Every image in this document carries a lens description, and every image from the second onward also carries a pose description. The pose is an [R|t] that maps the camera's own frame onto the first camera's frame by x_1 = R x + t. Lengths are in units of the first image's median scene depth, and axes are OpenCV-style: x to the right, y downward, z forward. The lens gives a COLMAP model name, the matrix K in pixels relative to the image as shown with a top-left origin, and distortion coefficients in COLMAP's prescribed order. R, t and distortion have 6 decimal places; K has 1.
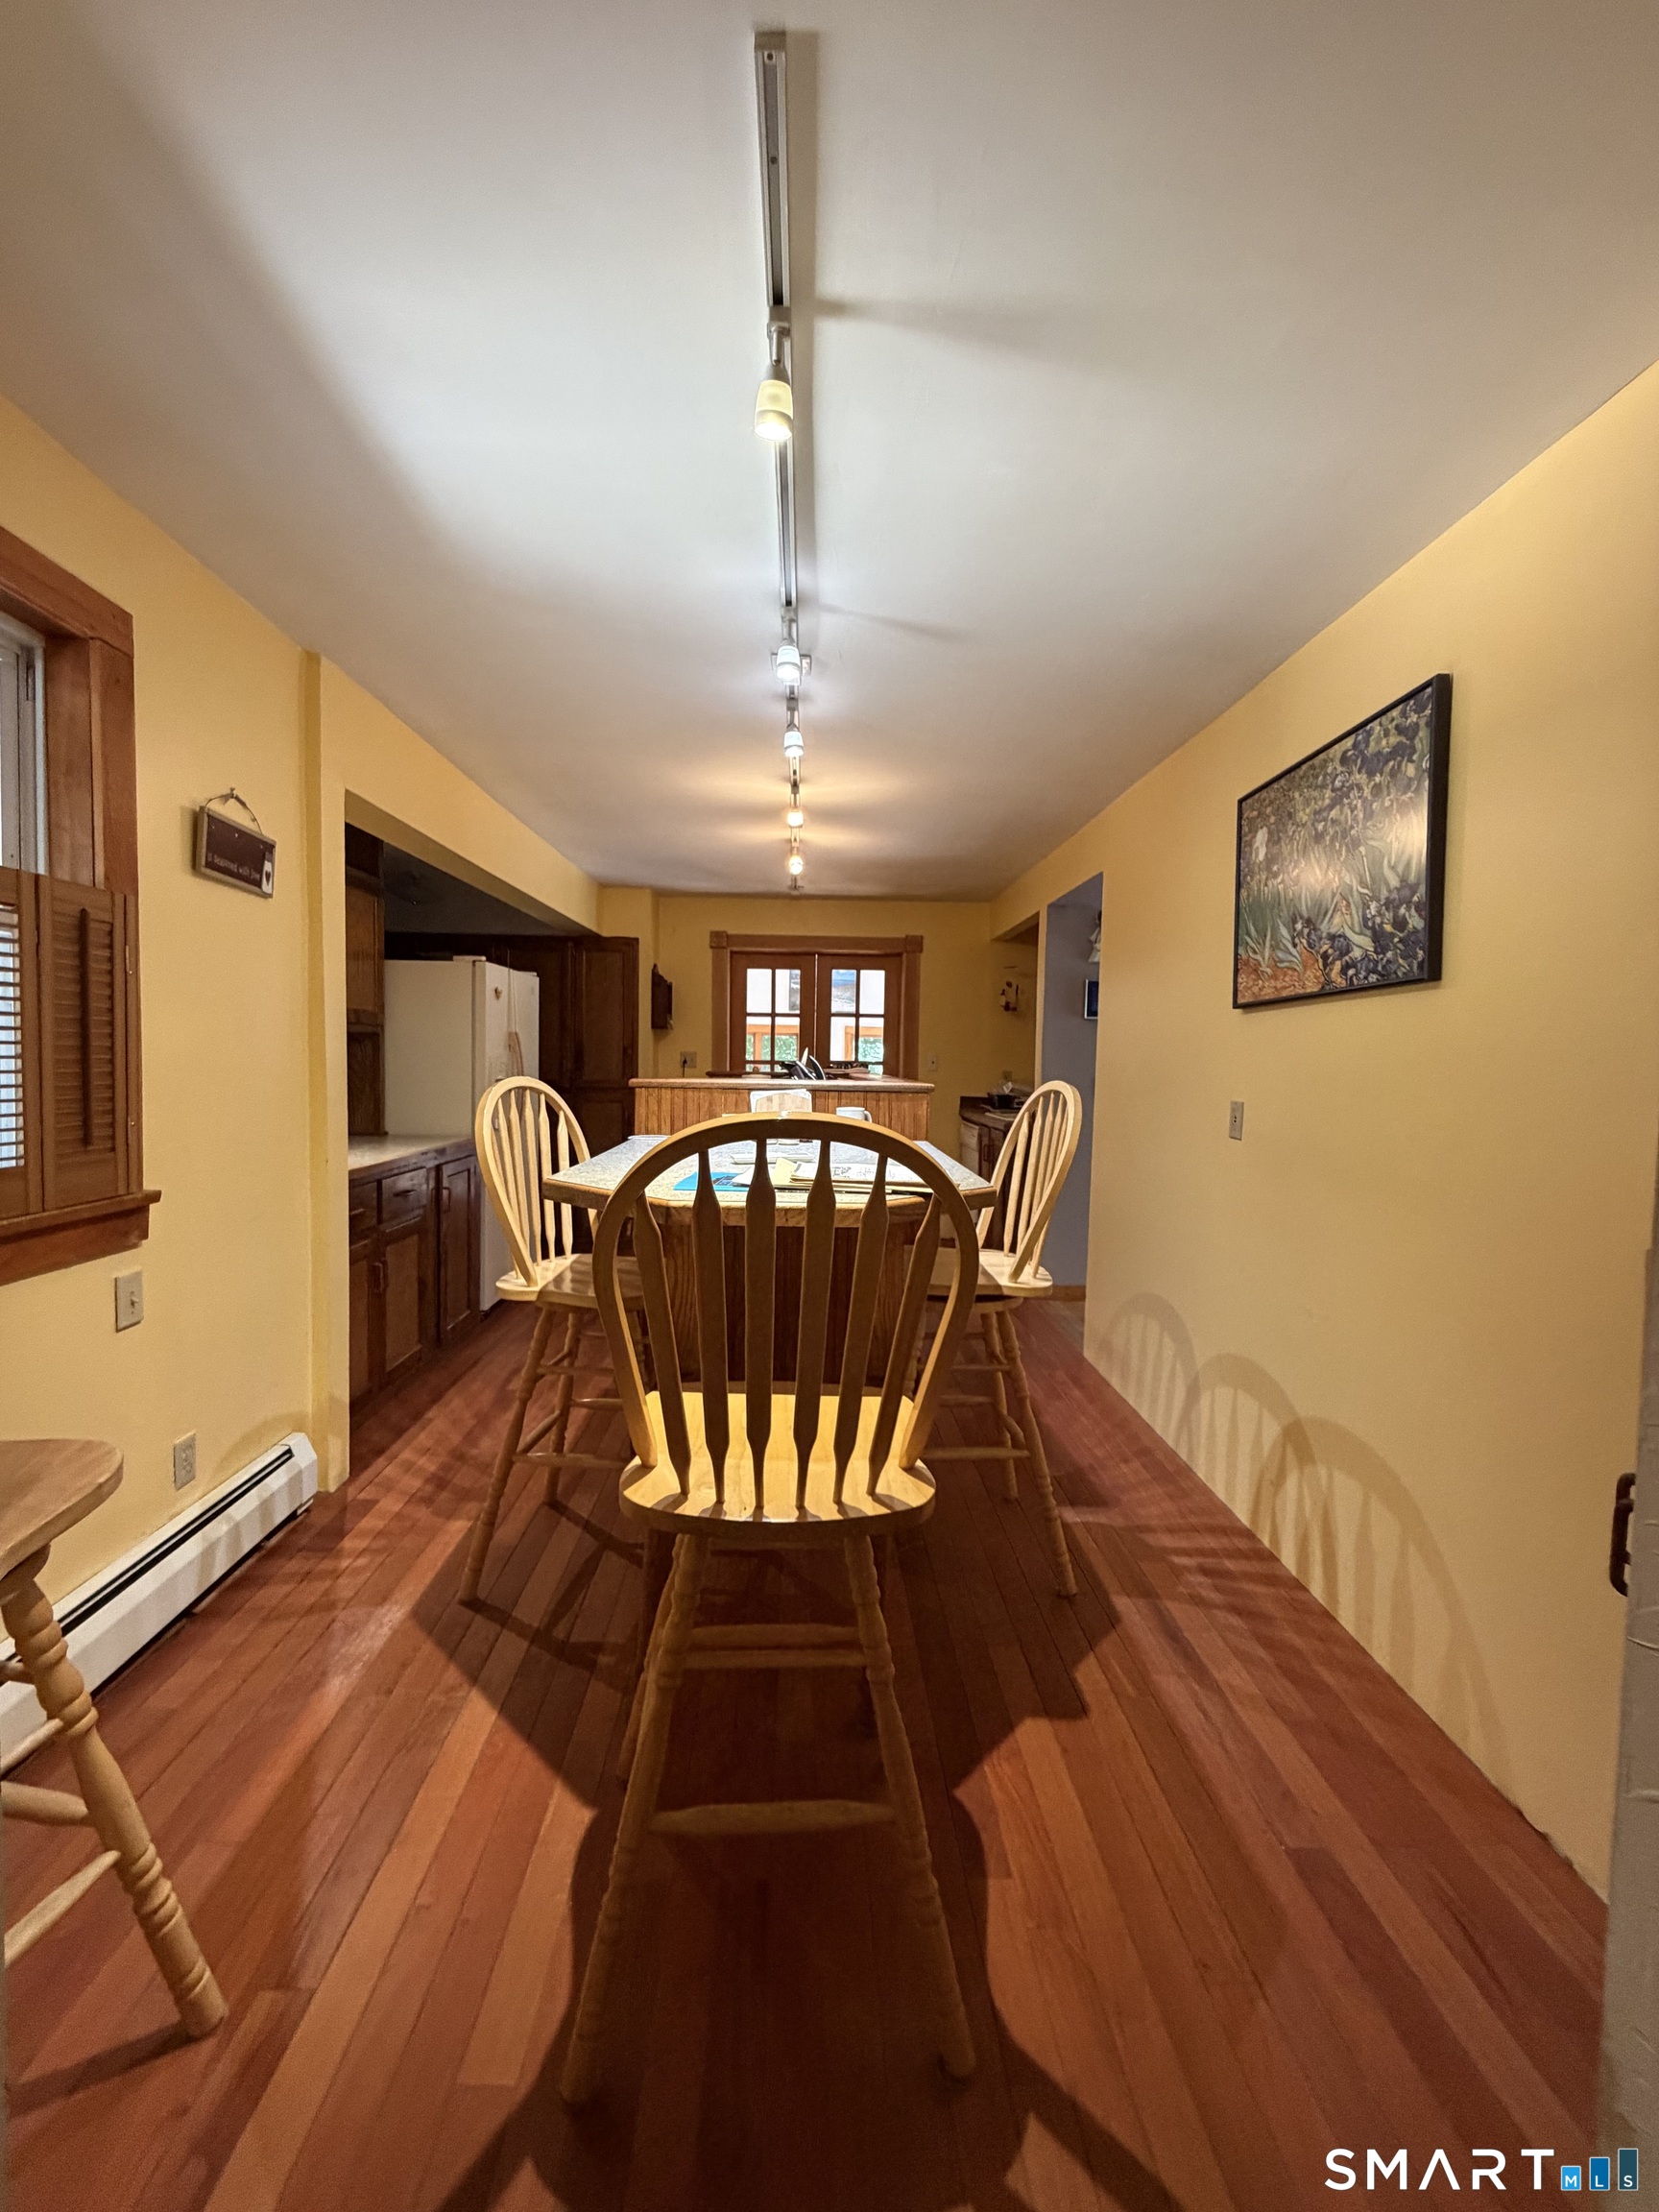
lens RADIAL K [[885.6, 0, 827.0], [0, 885.6, 1096.1], [0, 0, 1]] dist [0.001906, -0.001614]
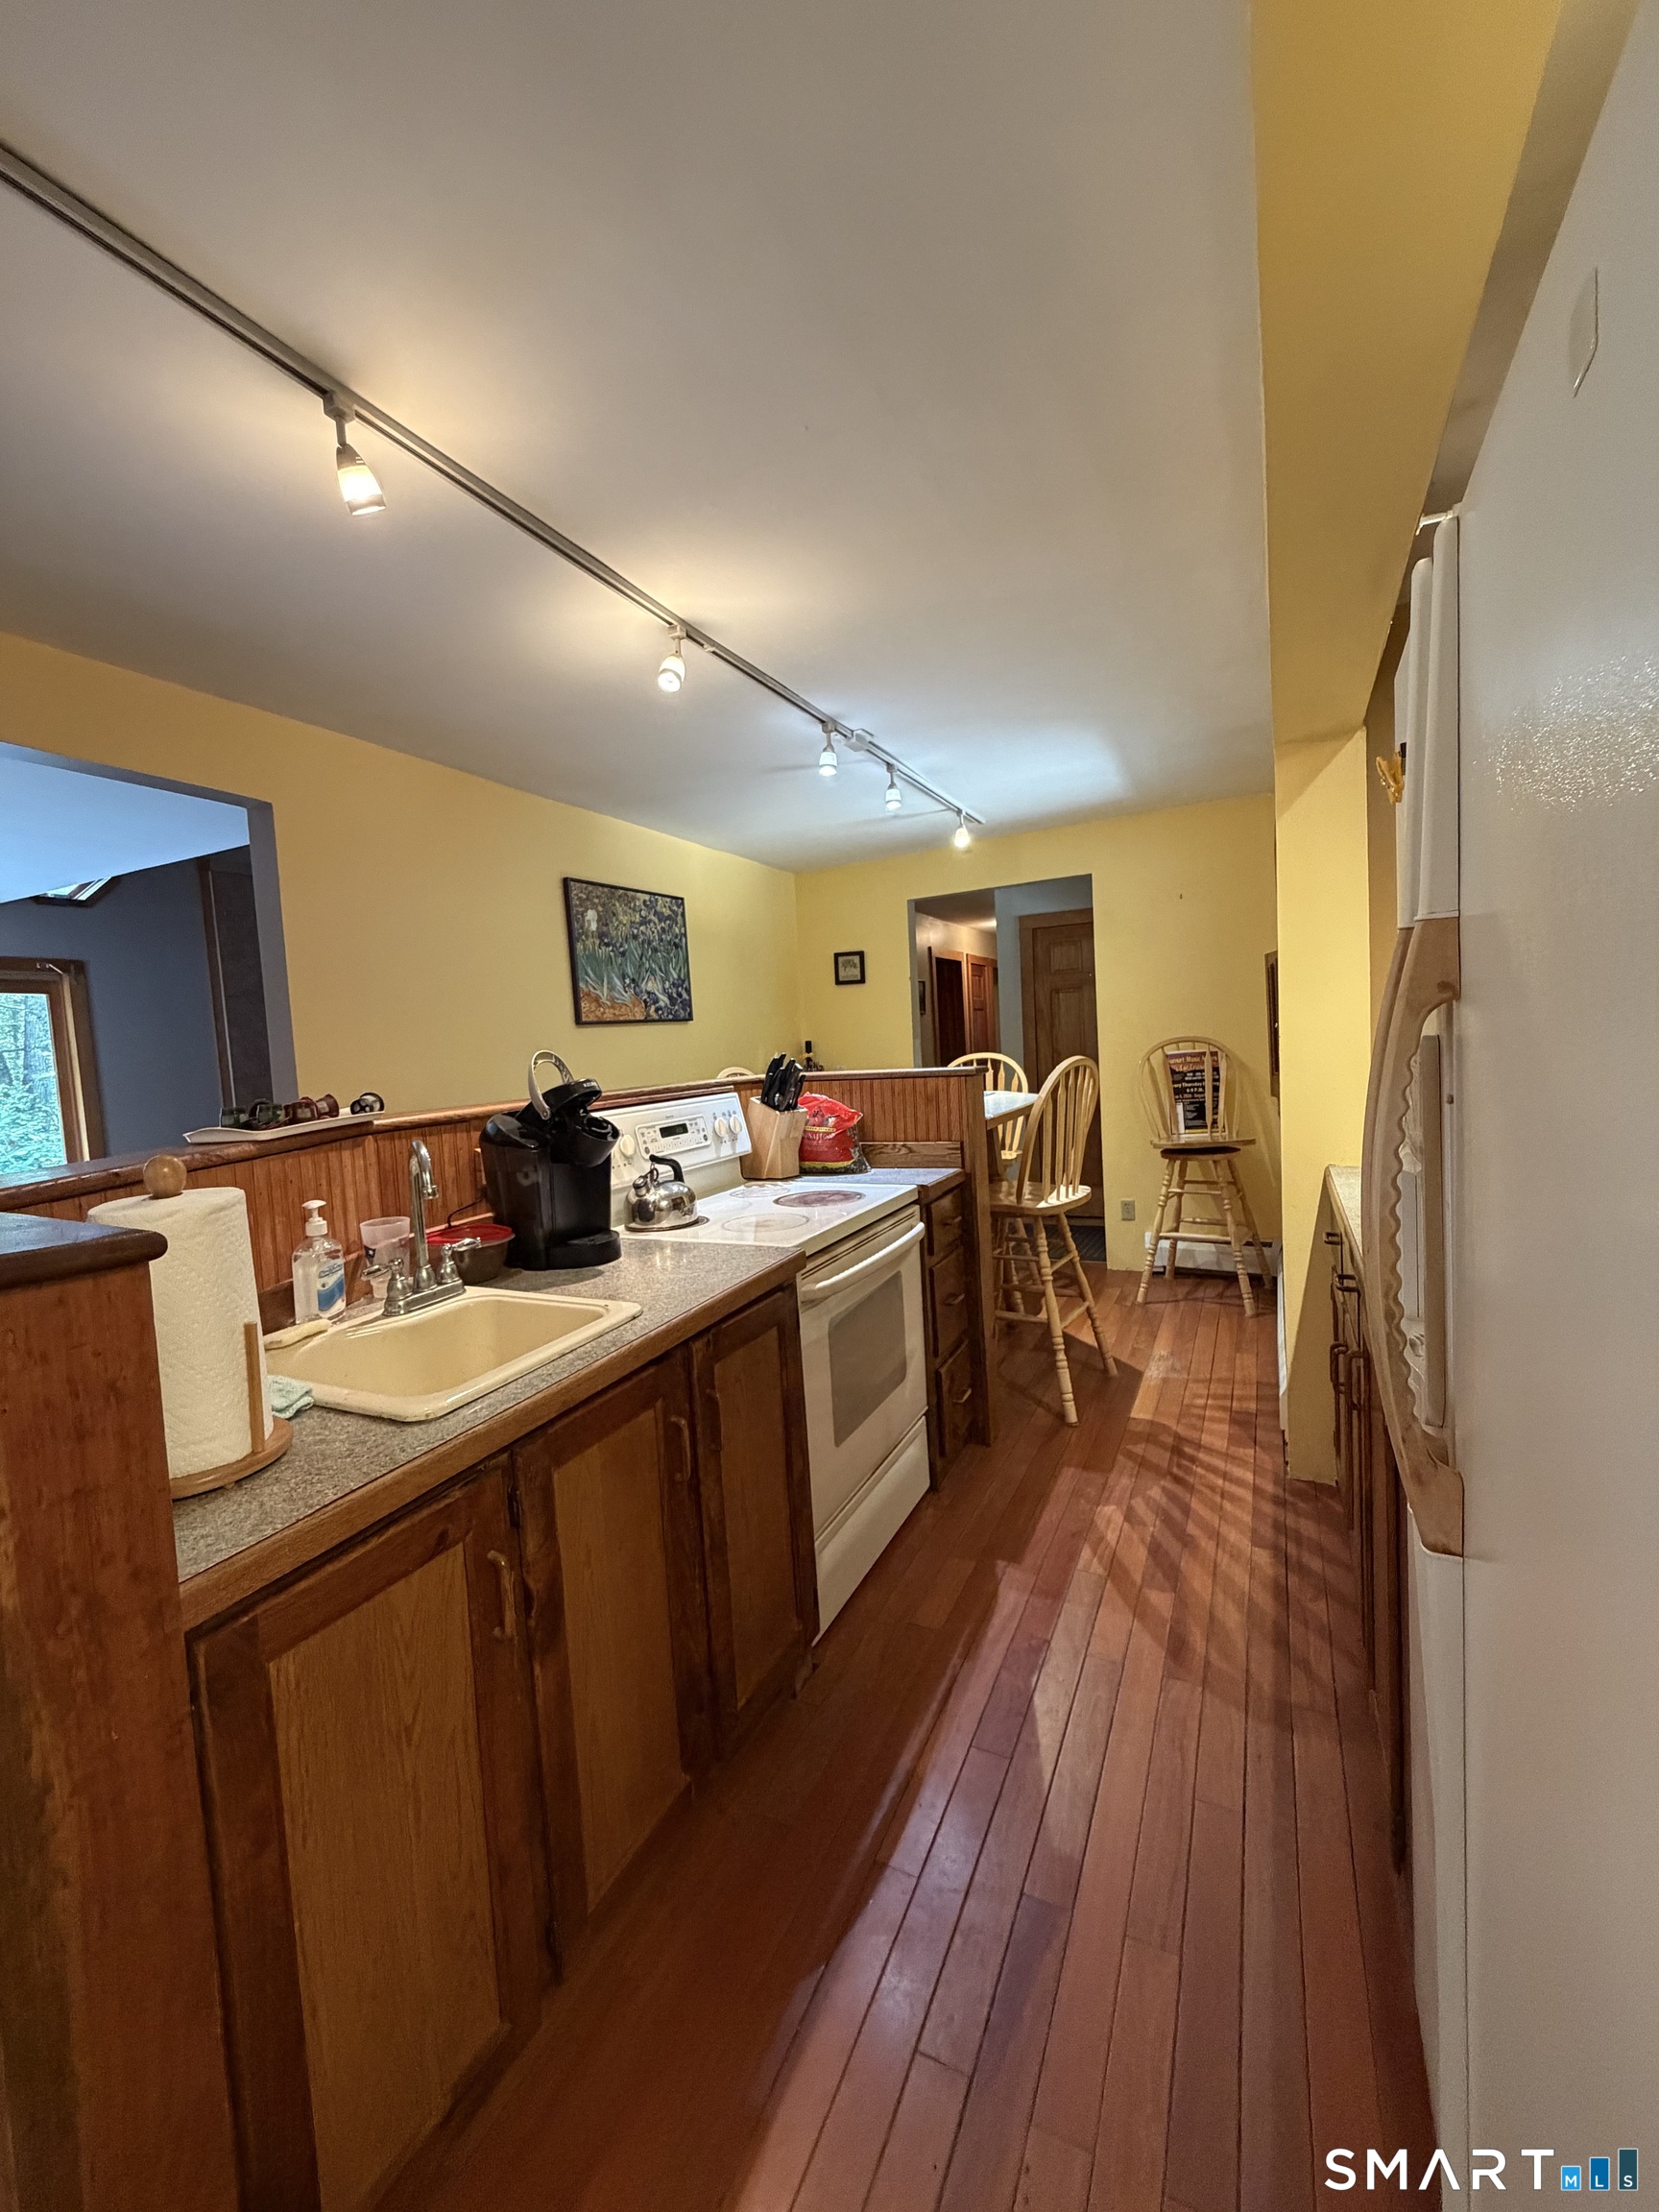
lens RADIAL K [[885.6, 0, 810.5], [0, 885.6, 1107.0], [0, 0, 1]] dist [0.001906, -0.001614]
pose [[-0.872594, -0.005884, 0.488411, -0.691789], [0.059546, 0.991188, 0.118326, -0.137027], [-0.484803, 0.132333, -0.864554, 2.516416]]
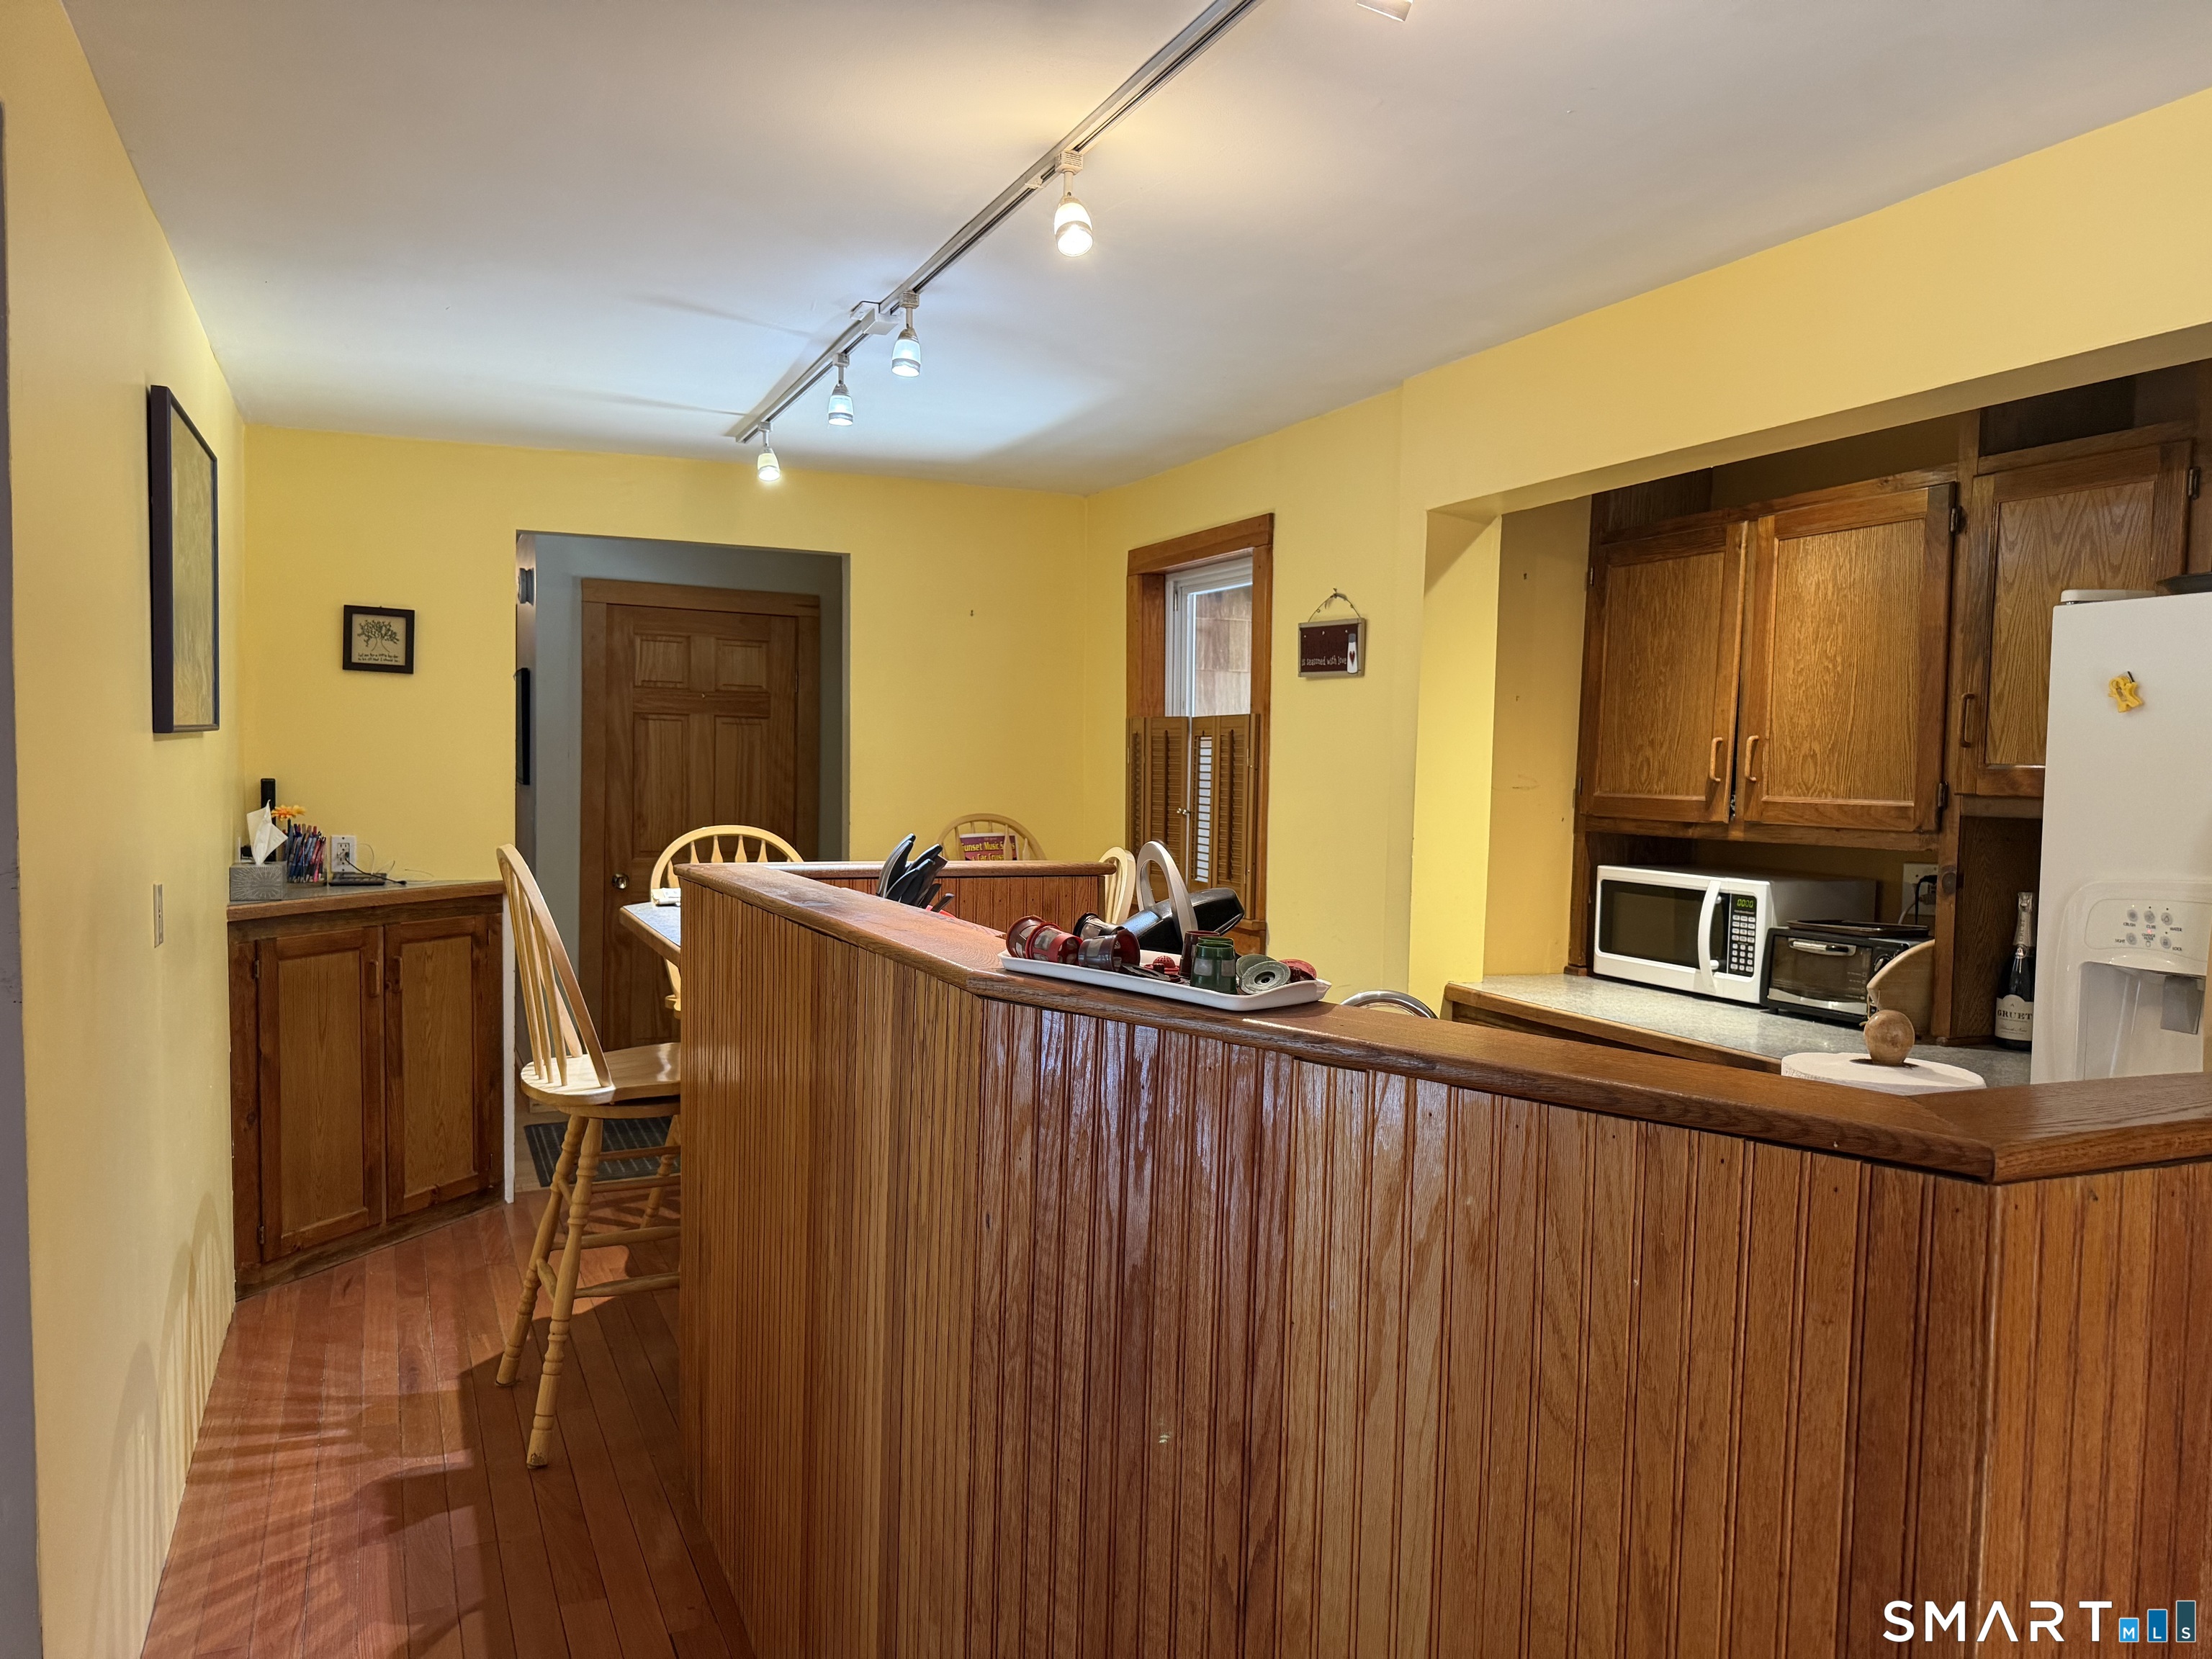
lens RADIAL K [[1577.2, 0, 1093.8], [0, 1577.2, 834.9], [0, 0, 1]] dist [0.045305, -0.013389]
pose [[-0.924593, -0.019781, -0.380442, 0.350040], [-0.053629, 0.995464, 0.078578, -0.179936], [0.377162, 0.093055, -0.921461, 2.728463]]
